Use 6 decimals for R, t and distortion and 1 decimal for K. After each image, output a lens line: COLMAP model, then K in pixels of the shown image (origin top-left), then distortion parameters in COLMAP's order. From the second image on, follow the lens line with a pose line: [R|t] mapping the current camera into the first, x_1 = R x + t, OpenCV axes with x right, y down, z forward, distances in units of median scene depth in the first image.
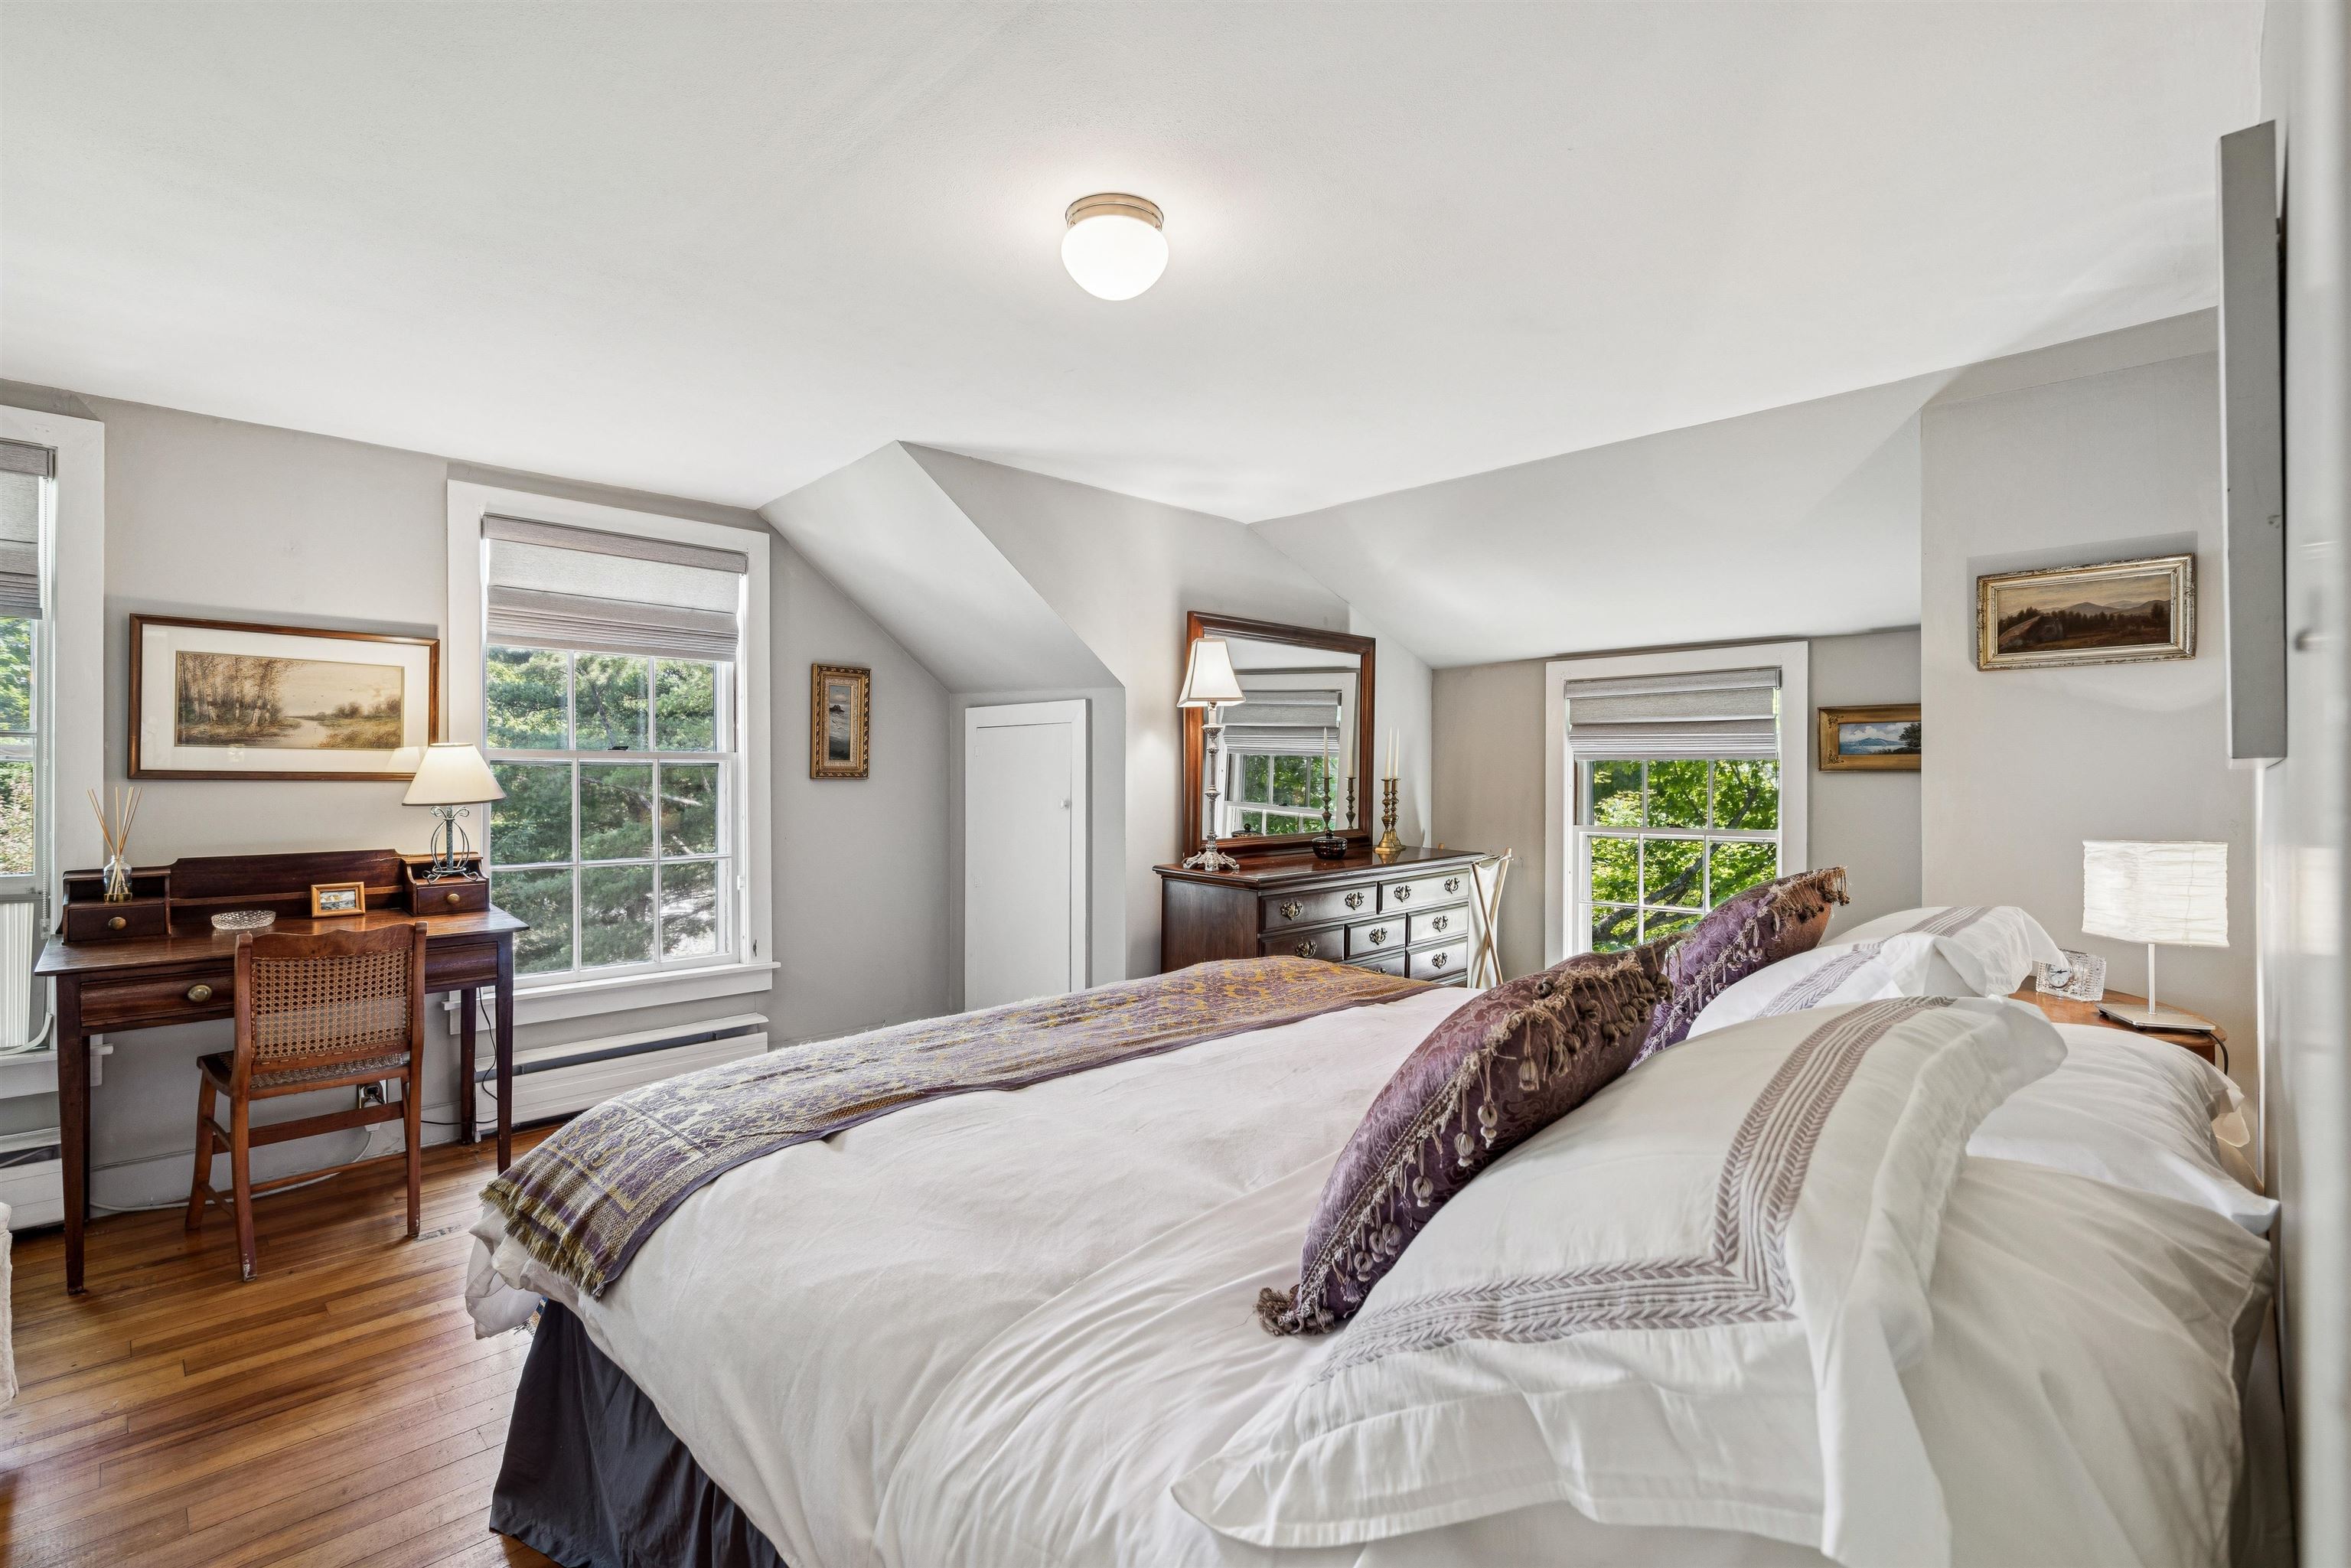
lens RADIAL K [[1069.4, 0, 1165.2], [0, 1069.4, 775.8], [0, 0, 1]] dist [-0.001107, 0.000438]
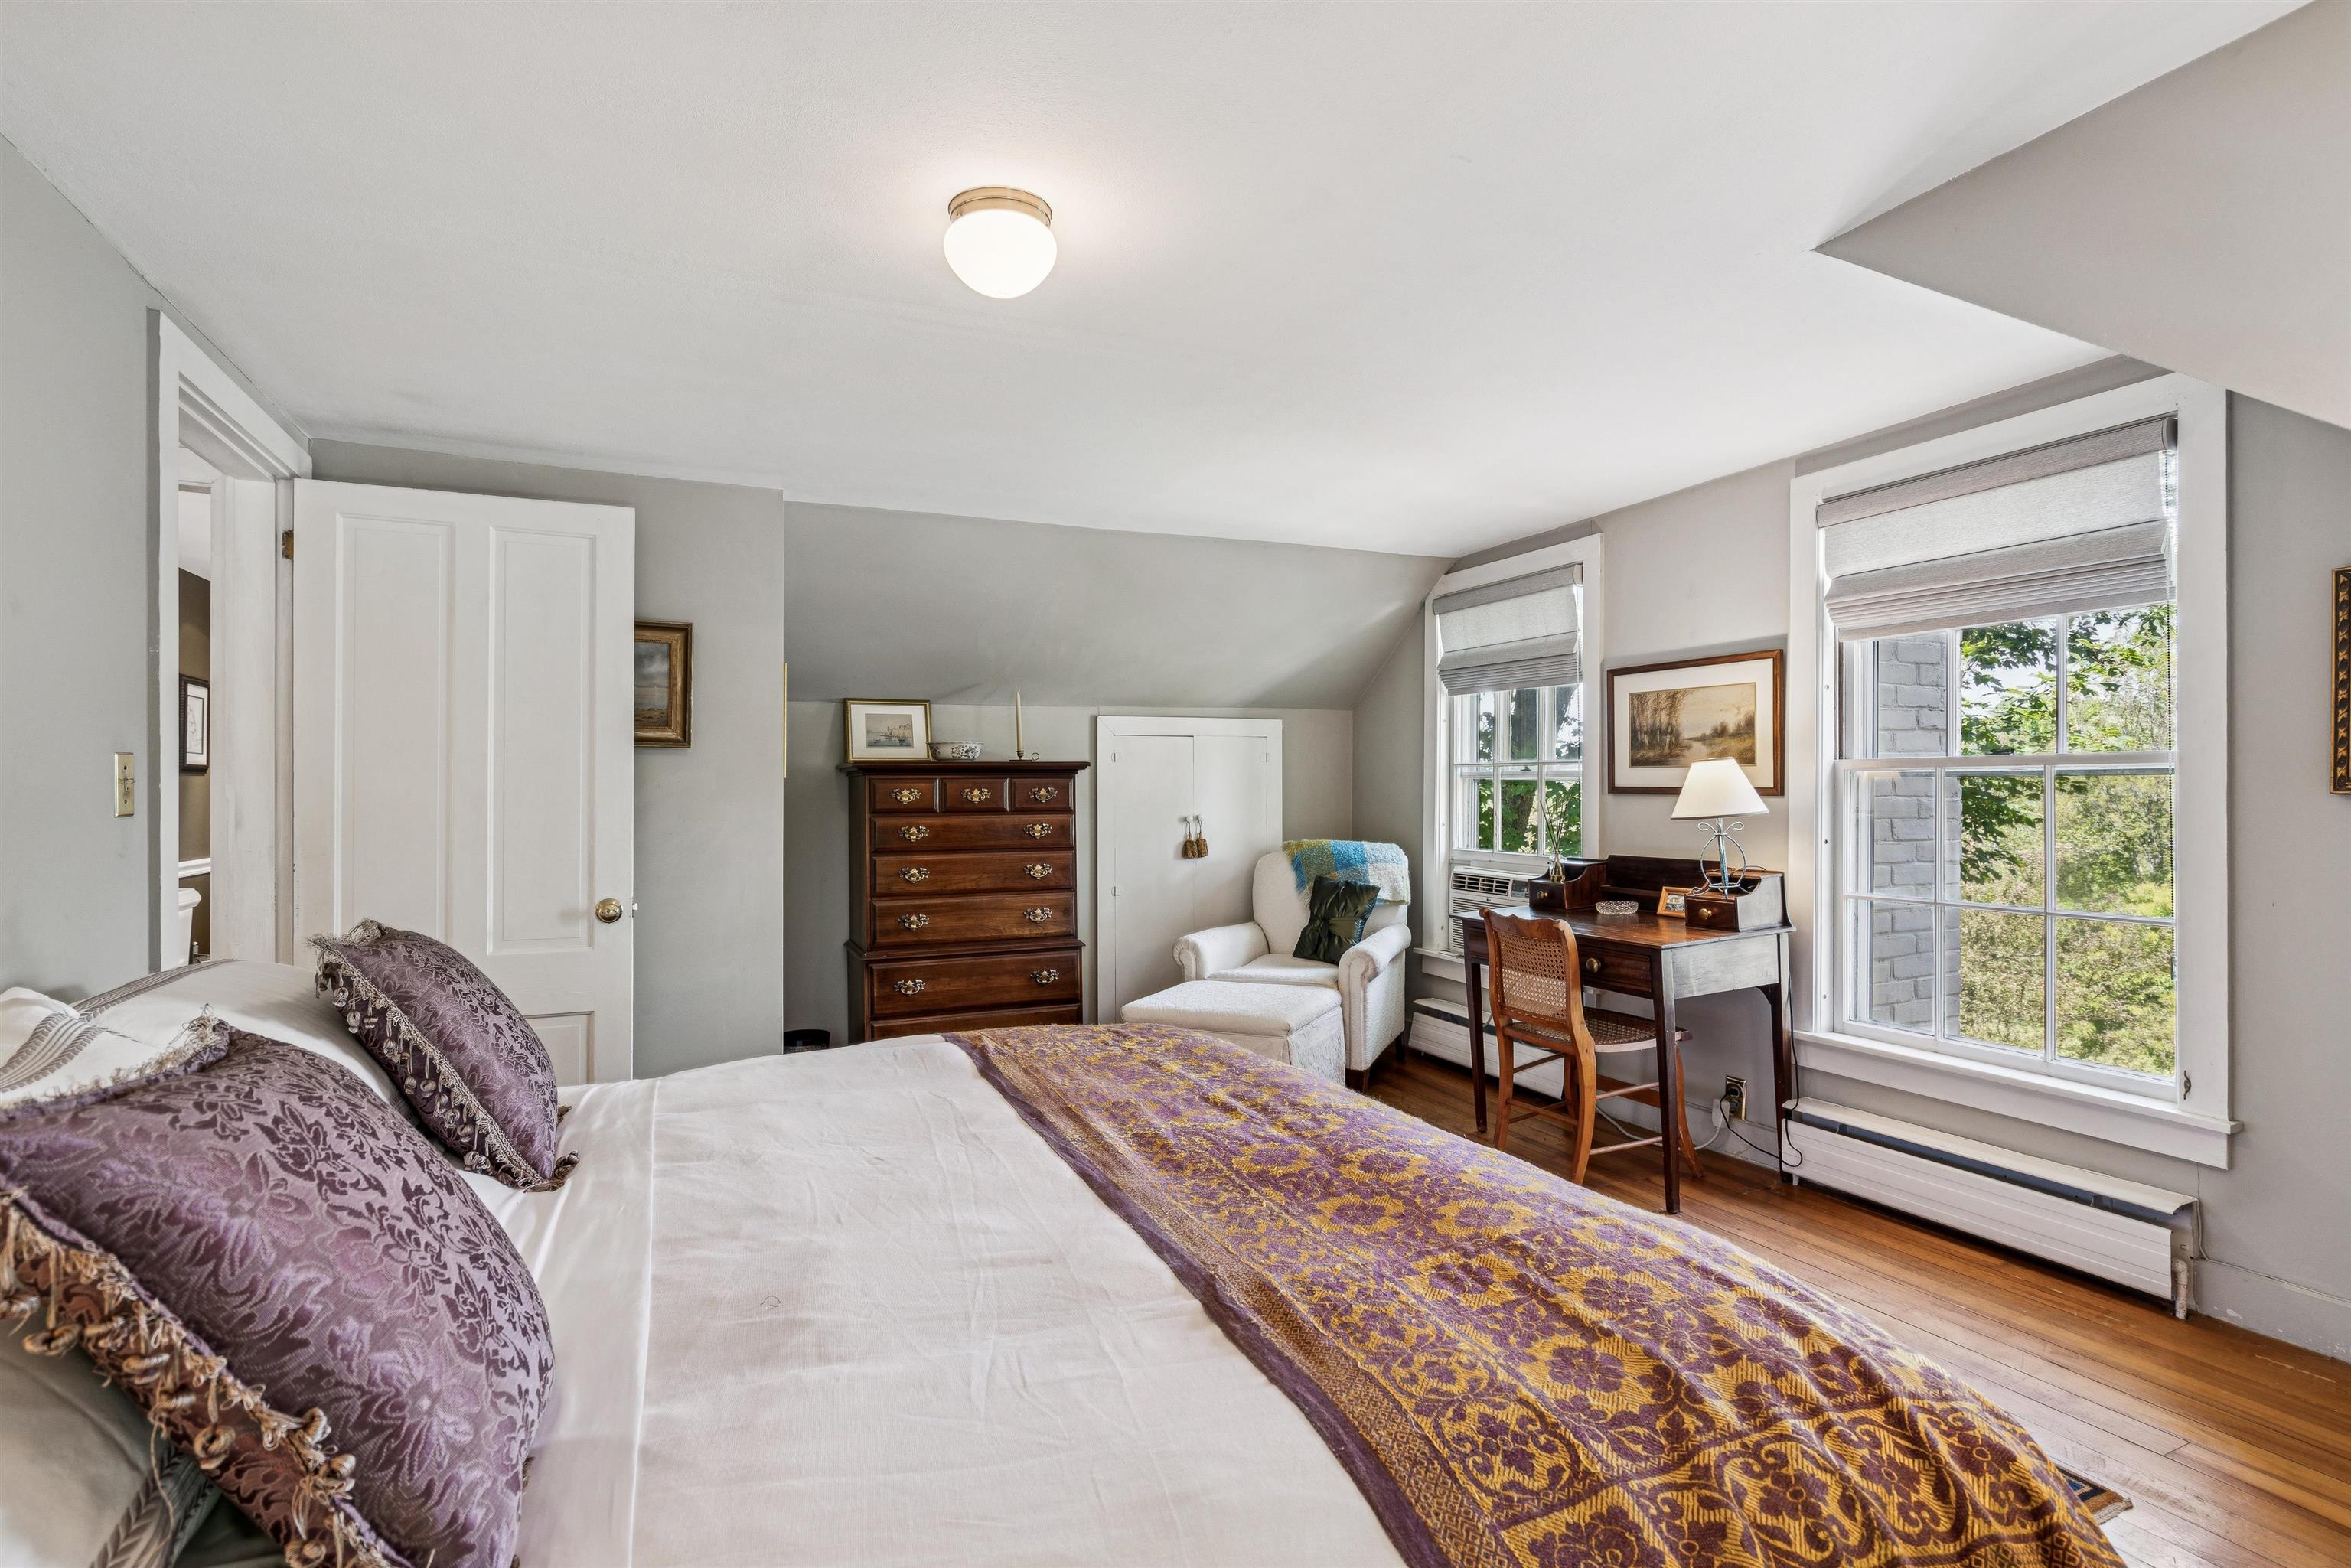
lens RADIAL K [[1145.0, 0, 1175.5], [0, 1145.0, 784.0], [0, 0, 1]] dist [0.000183, 0.000002]
pose [[-0.349280, -0.005833, -0.937000, 0.528235], [0.005411, 0.999951, -0.008242, -0.000244], [0.937003, -0.007949, -0.349232, 0.933143]]
